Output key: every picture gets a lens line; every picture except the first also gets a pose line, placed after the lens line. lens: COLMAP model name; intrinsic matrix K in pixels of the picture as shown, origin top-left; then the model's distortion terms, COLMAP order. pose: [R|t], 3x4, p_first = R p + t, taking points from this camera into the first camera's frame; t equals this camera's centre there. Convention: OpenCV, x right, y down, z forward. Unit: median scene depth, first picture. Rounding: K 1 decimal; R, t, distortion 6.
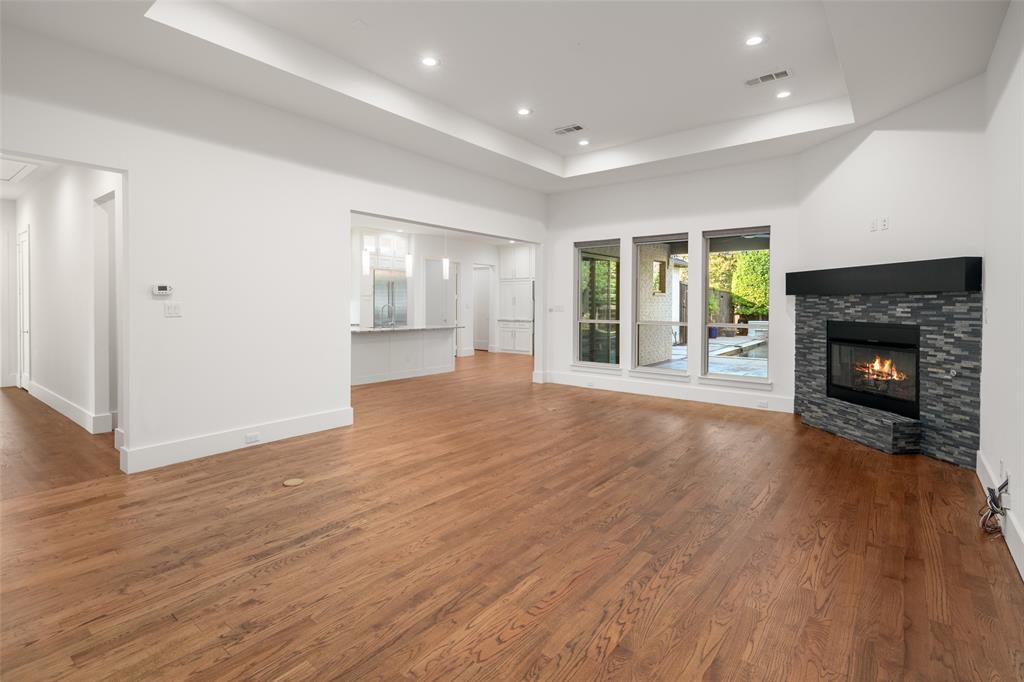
lens RADIAL K [[502.6, 0, 479.5], [0, 502.6, 308.9], [0, 0, 1]] dist [0.015512, -0.004927]
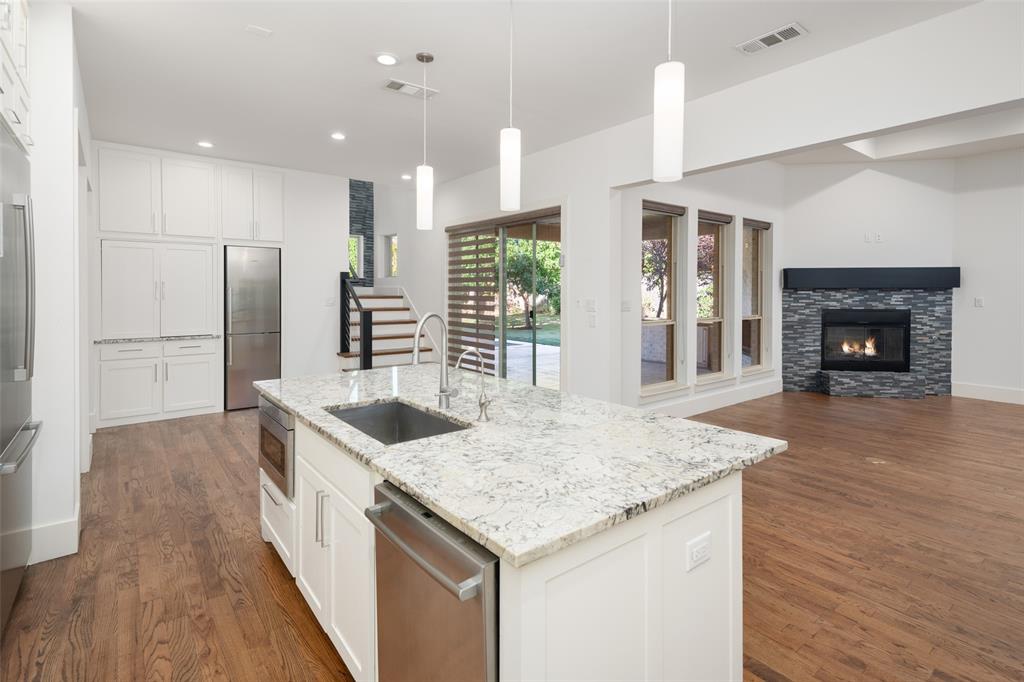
lens RADIAL K [[502.6, 0, 520.5], [0, 502.6, 298.6], [0, 0, 1]] dist [0.015512, -0.004927]
pose [[0.176862, -0.015076, 0.984120, -0.859896], [0.011103, 0.999850, 0.013321, -0.035585], [-0.984173, 0.008570, 0.177003, 1.957739]]
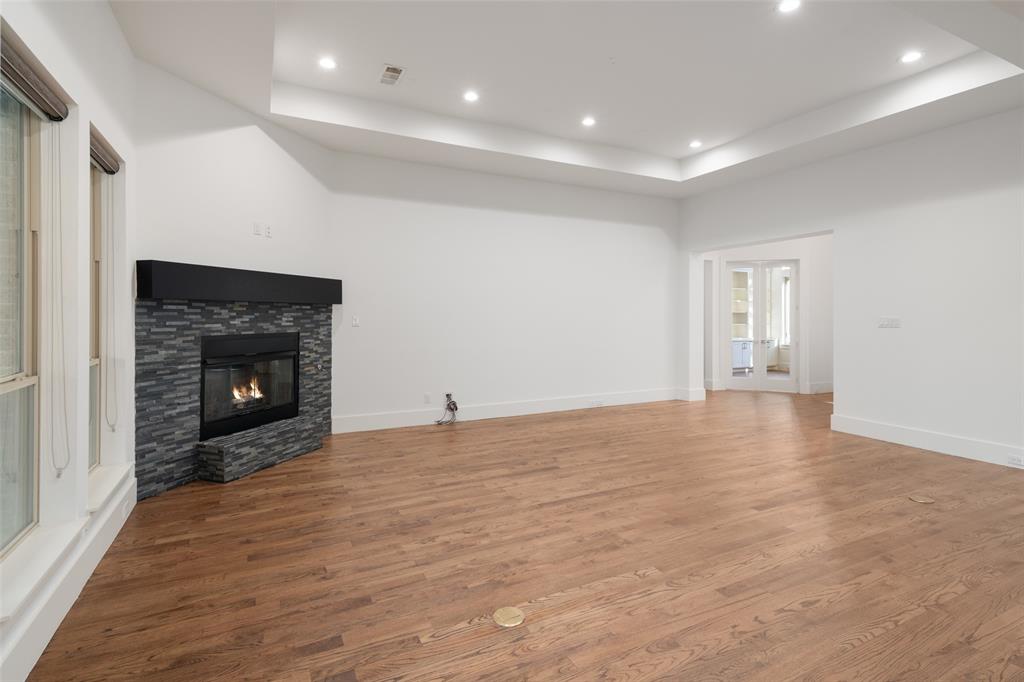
lens RADIAL K [[502.6, 0, 504.3], [0, 502.6, 312.9], [0, 0, 1]] dist [0.015512, -0.004927]
pose [[-0.927994, -0.005450, 0.372556, 0.021559], [-0.002128, 0.999954, 0.009328, -0.024007], [-0.372590, 0.007864, -0.927963, 1.957681]]
